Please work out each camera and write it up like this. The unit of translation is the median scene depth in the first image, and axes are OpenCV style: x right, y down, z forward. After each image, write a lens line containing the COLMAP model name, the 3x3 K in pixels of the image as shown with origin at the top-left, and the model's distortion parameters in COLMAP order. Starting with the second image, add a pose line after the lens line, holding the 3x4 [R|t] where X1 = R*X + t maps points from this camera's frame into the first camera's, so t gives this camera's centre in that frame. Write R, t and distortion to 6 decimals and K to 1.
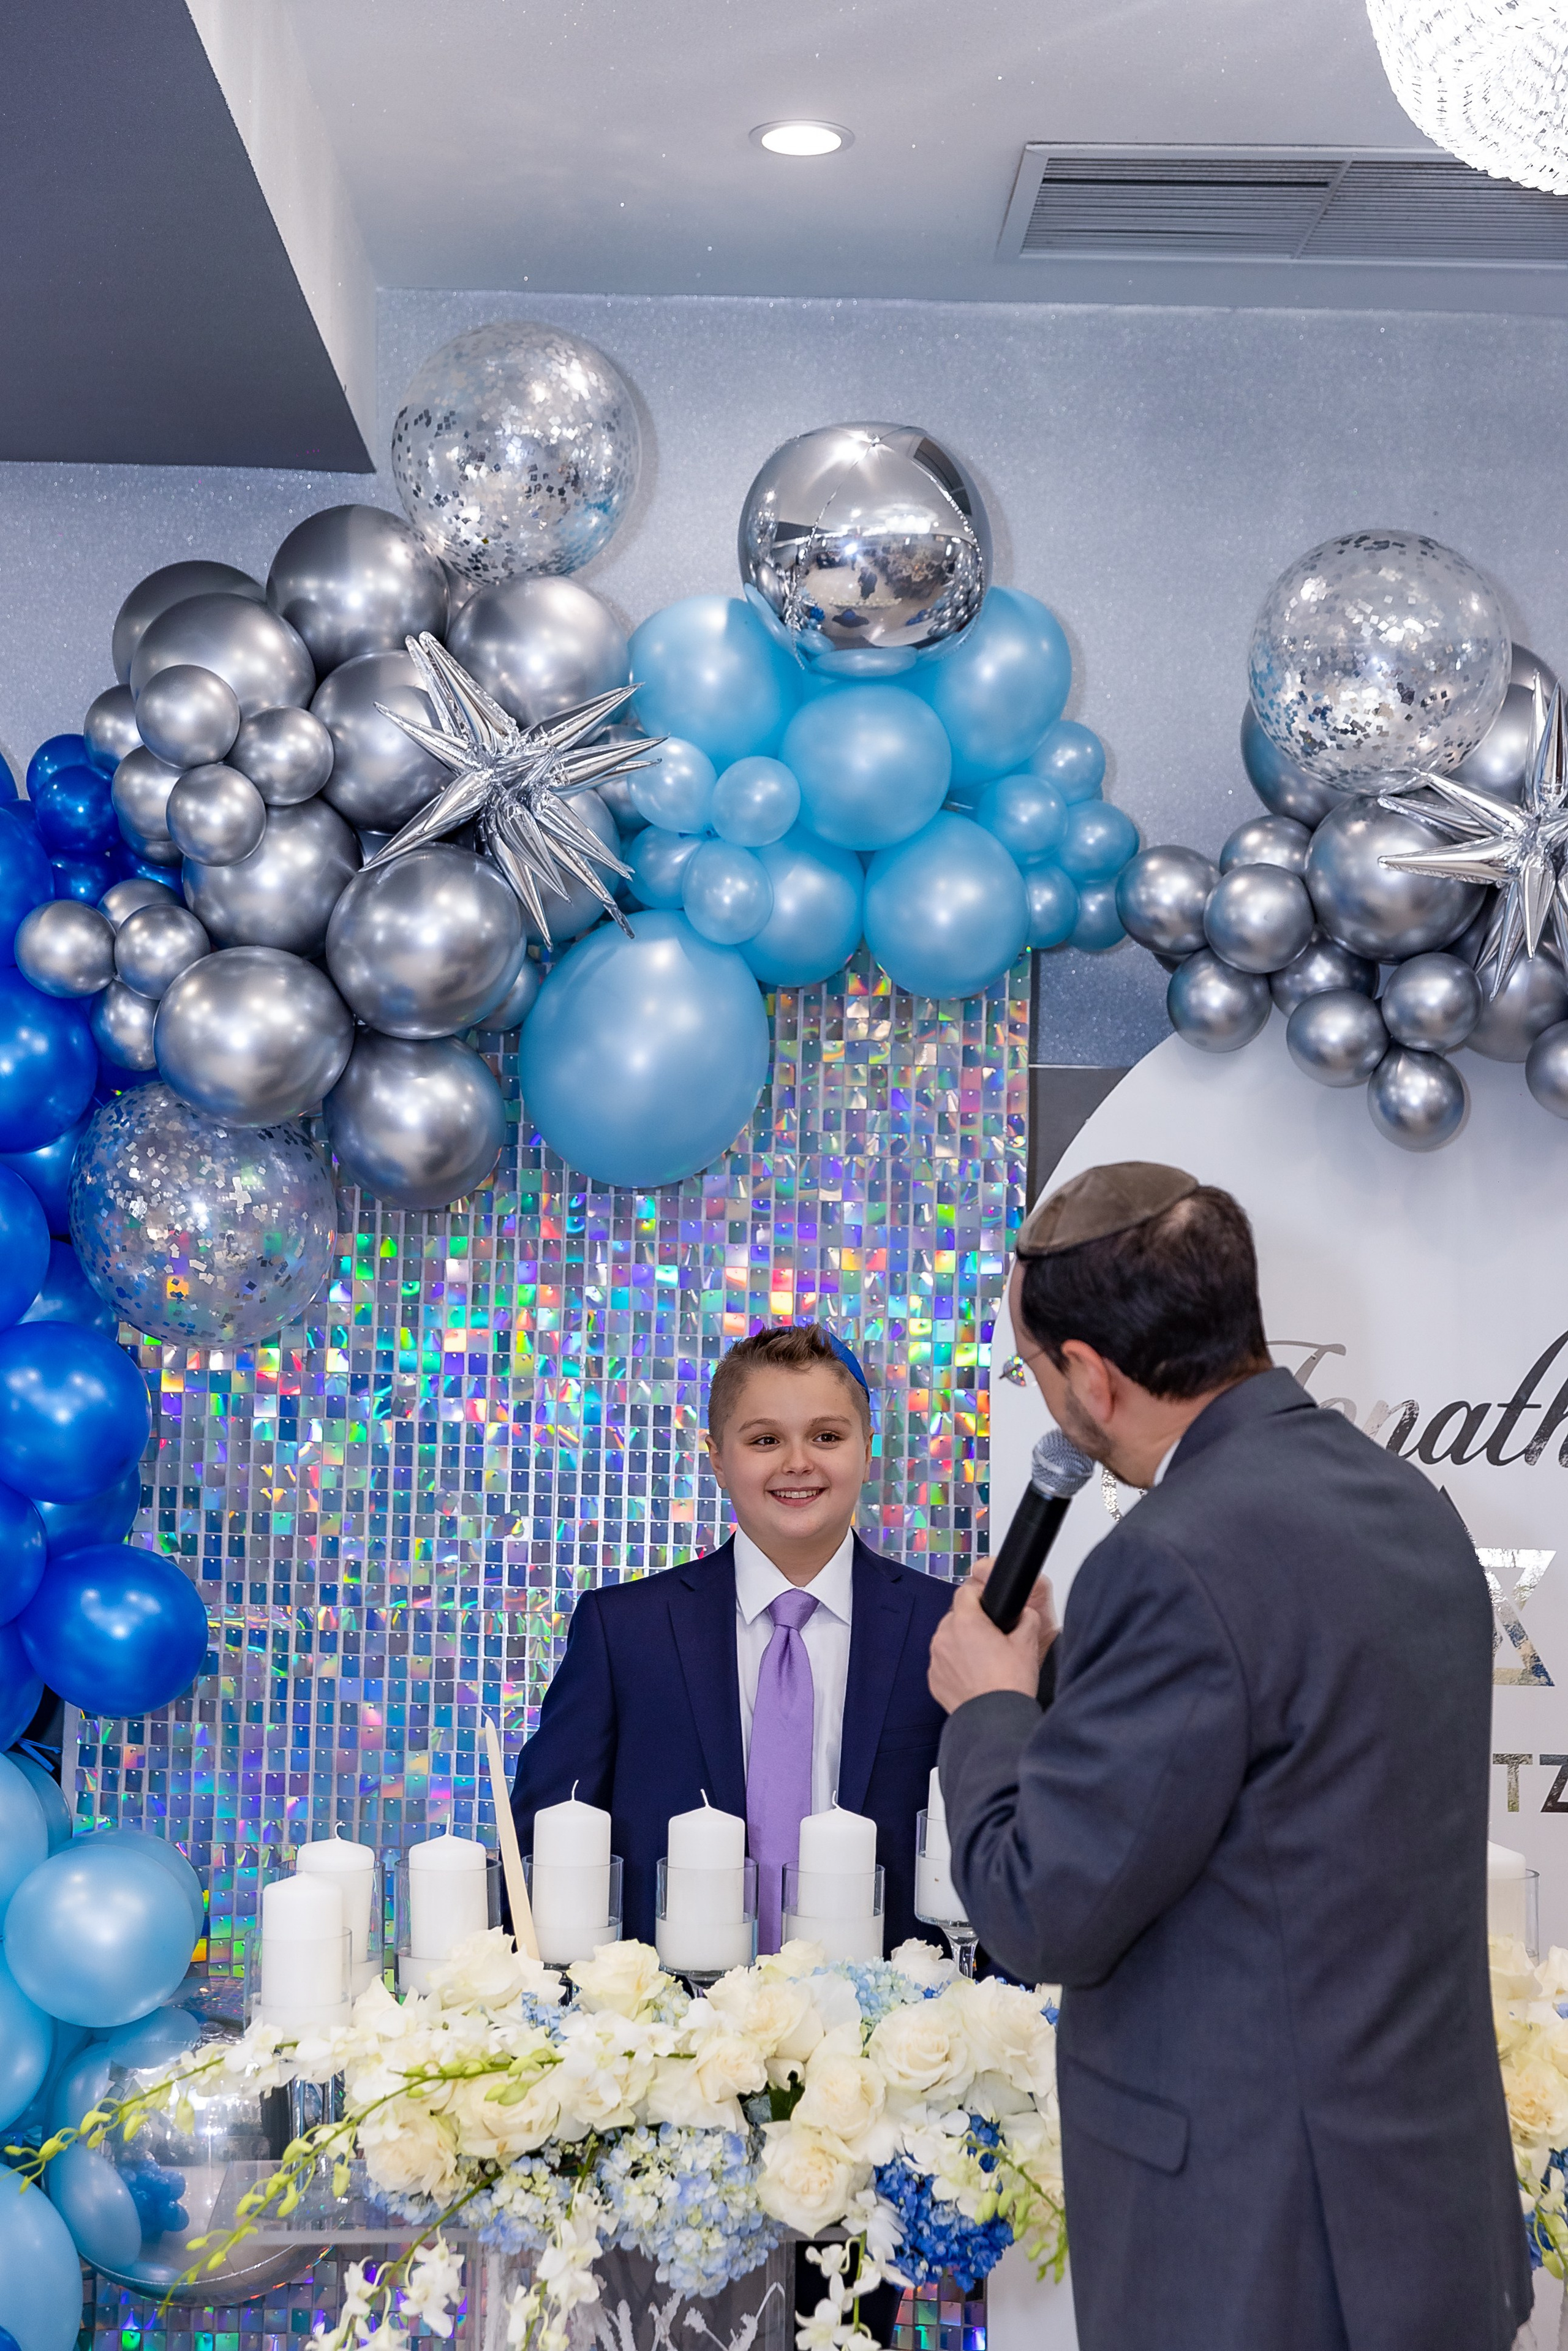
lens RADIAL K [[3790.5, 0, 775.0], [0, 3790.5, 1189.3], [0, 0, 1]] dist [0.024549, -0.065543]
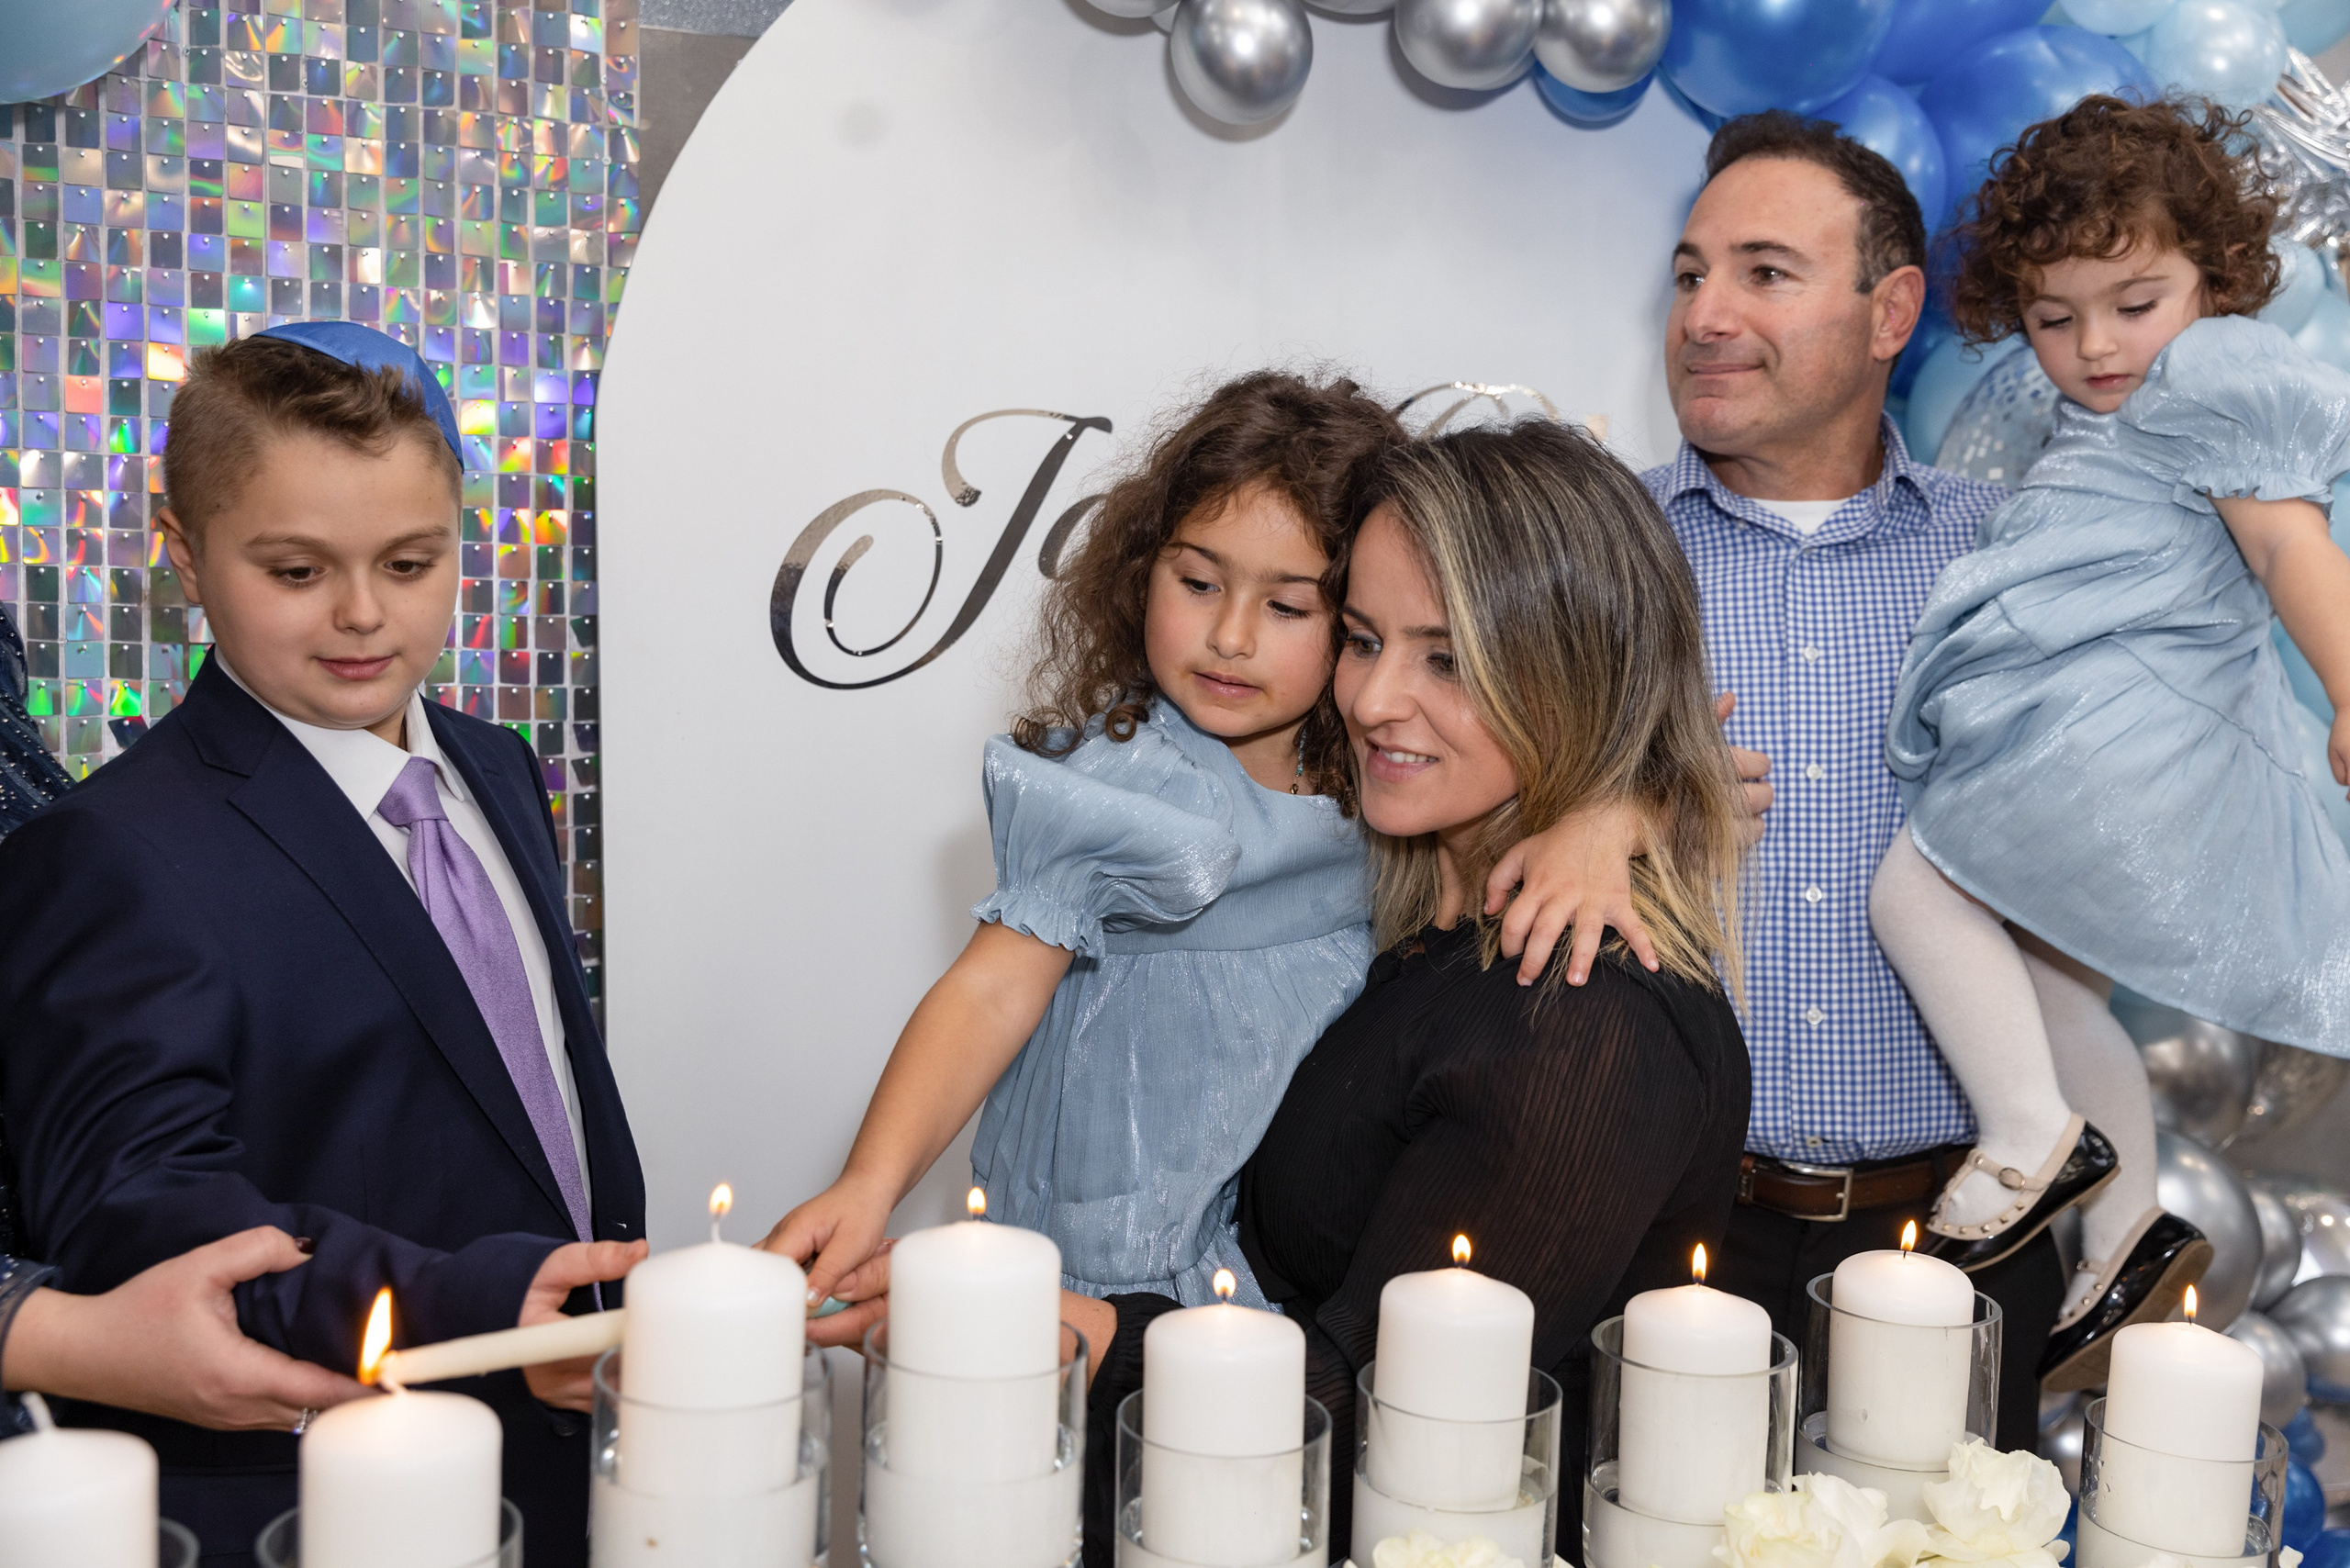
lens RADIAL K [[2360.0, 0, 1189.2], [0, 2360.0, 805.2], [0, 0, 1]] dist [0.034930, -0.012375]
pose [[0.933247, -0.025350, 0.358340, 0.004615], [-0.029374, 0.988782, 0.146450, 0.049580], [-0.358032, -0.147200, 0.922033, 0.606496]]
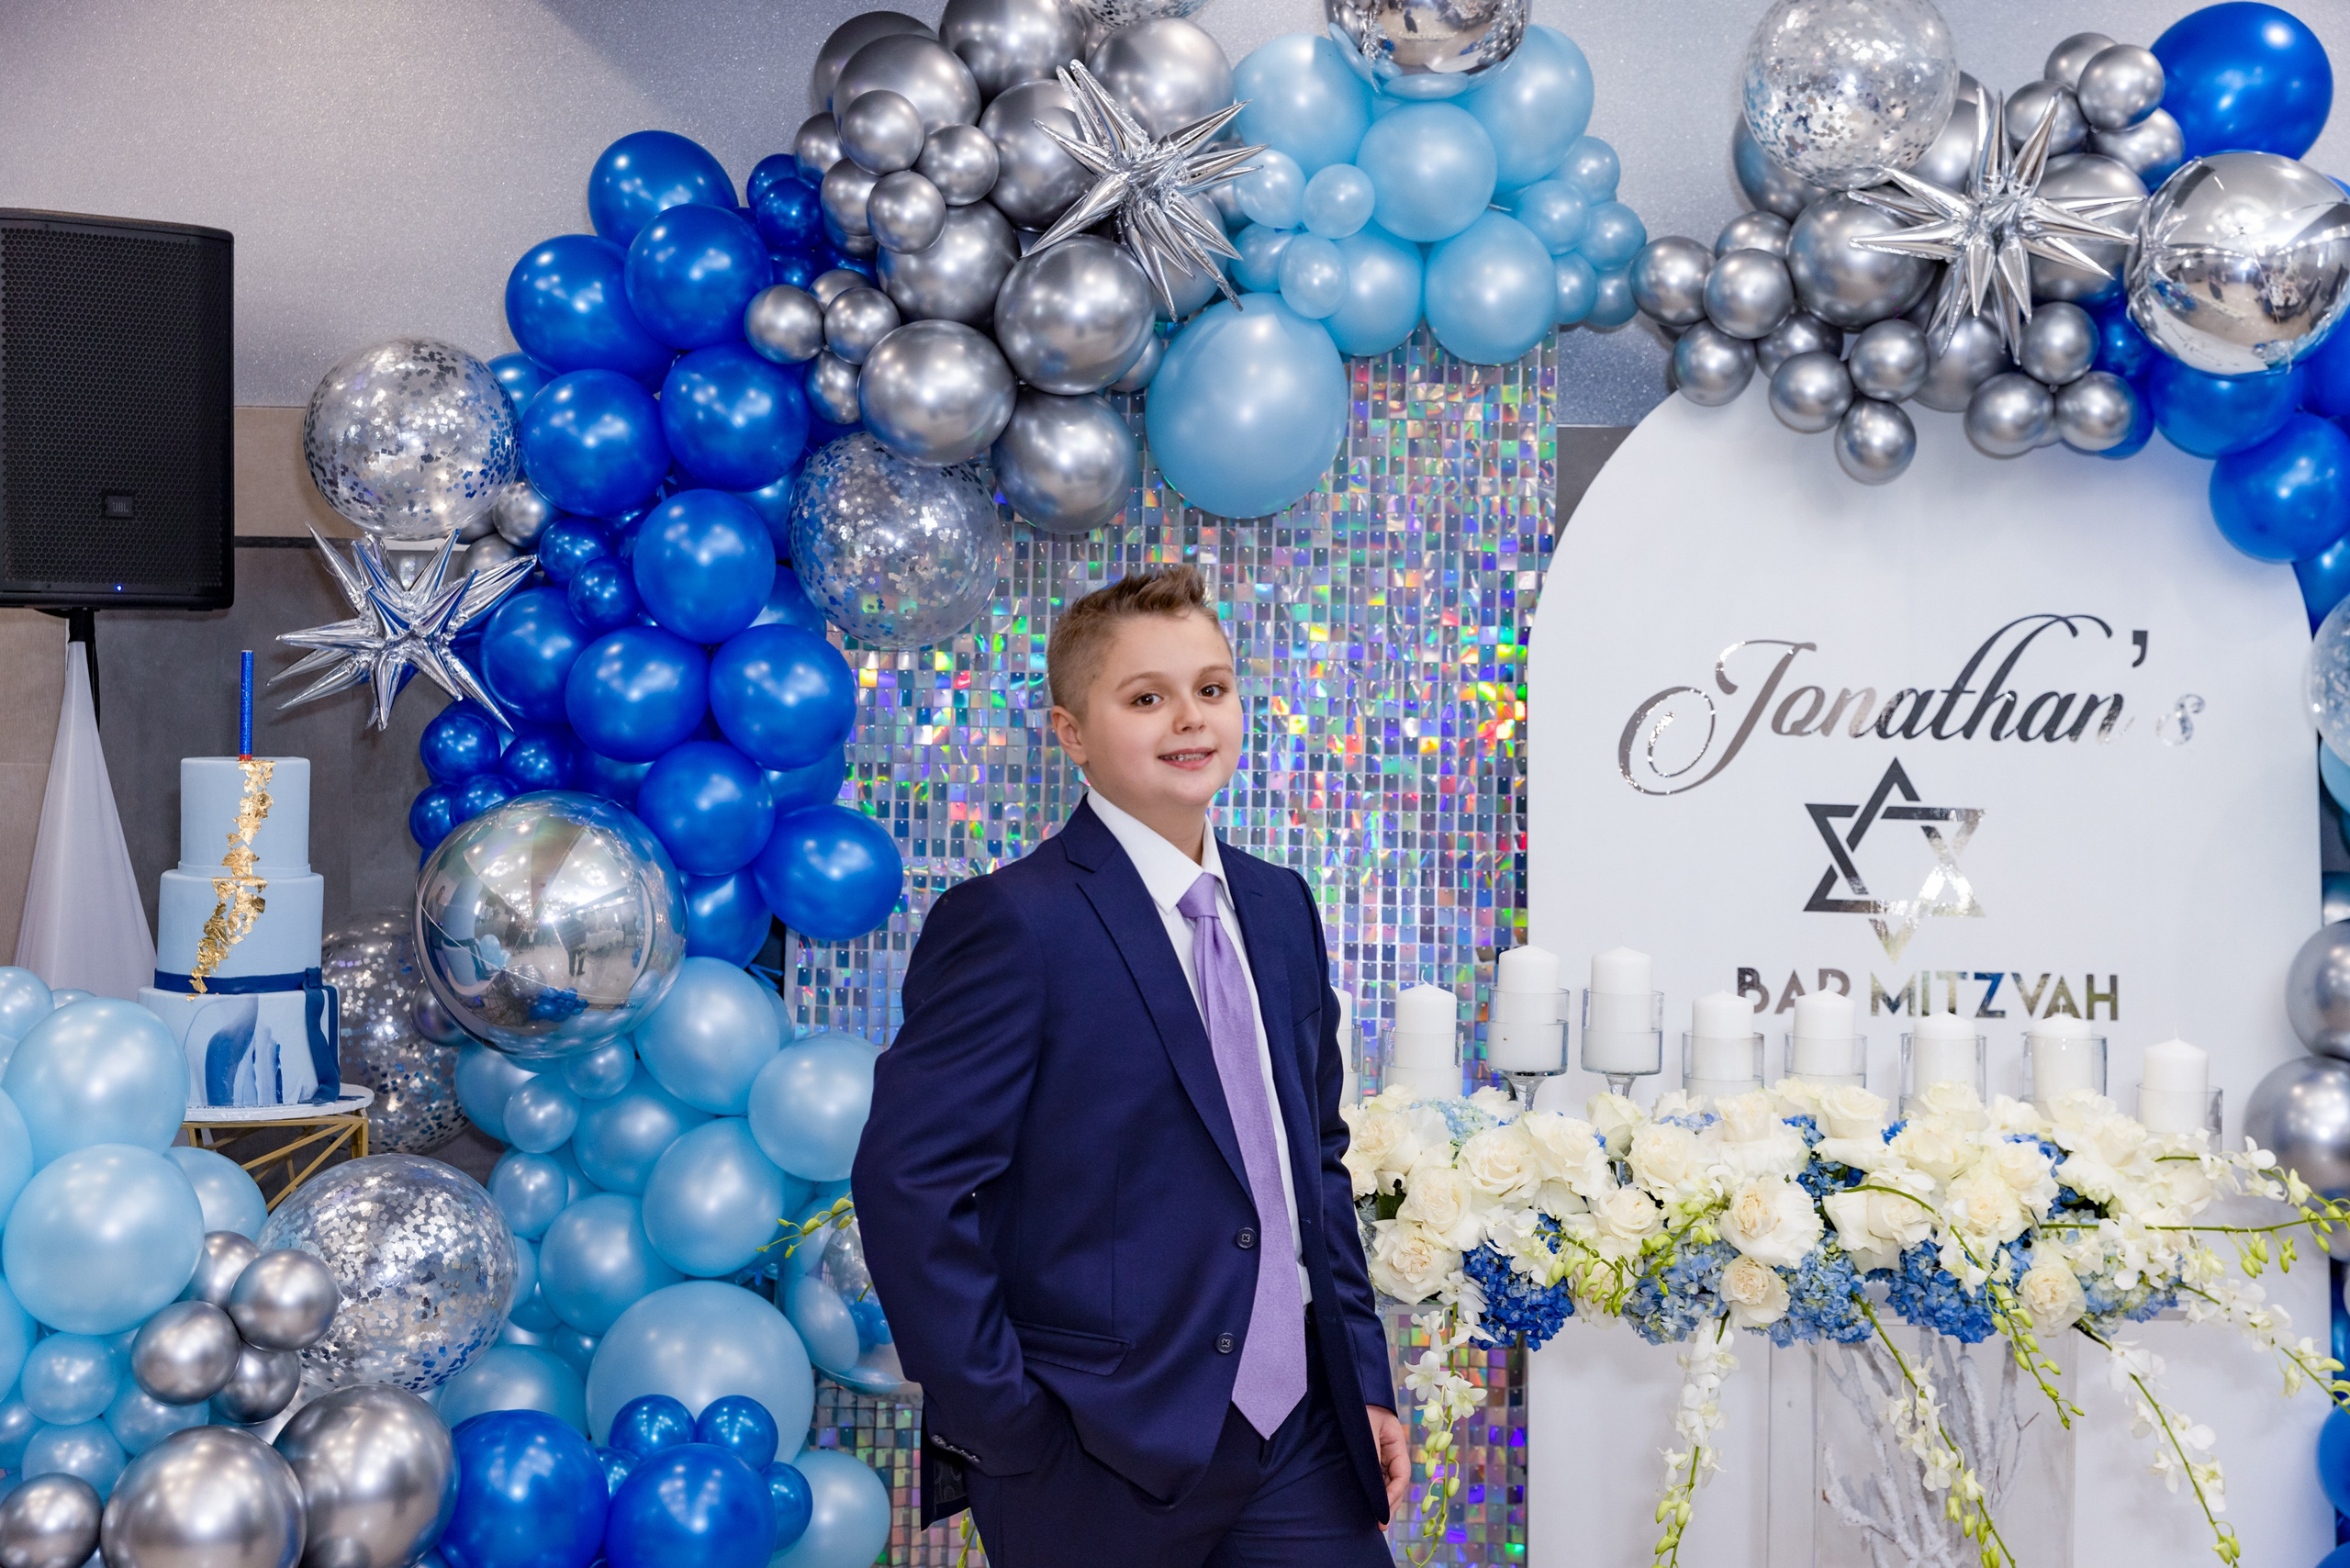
lens RADIAL K [[3176.6, 0, 1175.0], [0, 3176.6, 784.0], [0, 0, 1]] dist [0.020154, 0.020107]
pose [[0.999523, -0.004175, -0.030612, -0.027941], [0.005695, 0.998746, 0.049733, 0.035831], [0.030366, -0.049884, 0.998293, -0.042772]]
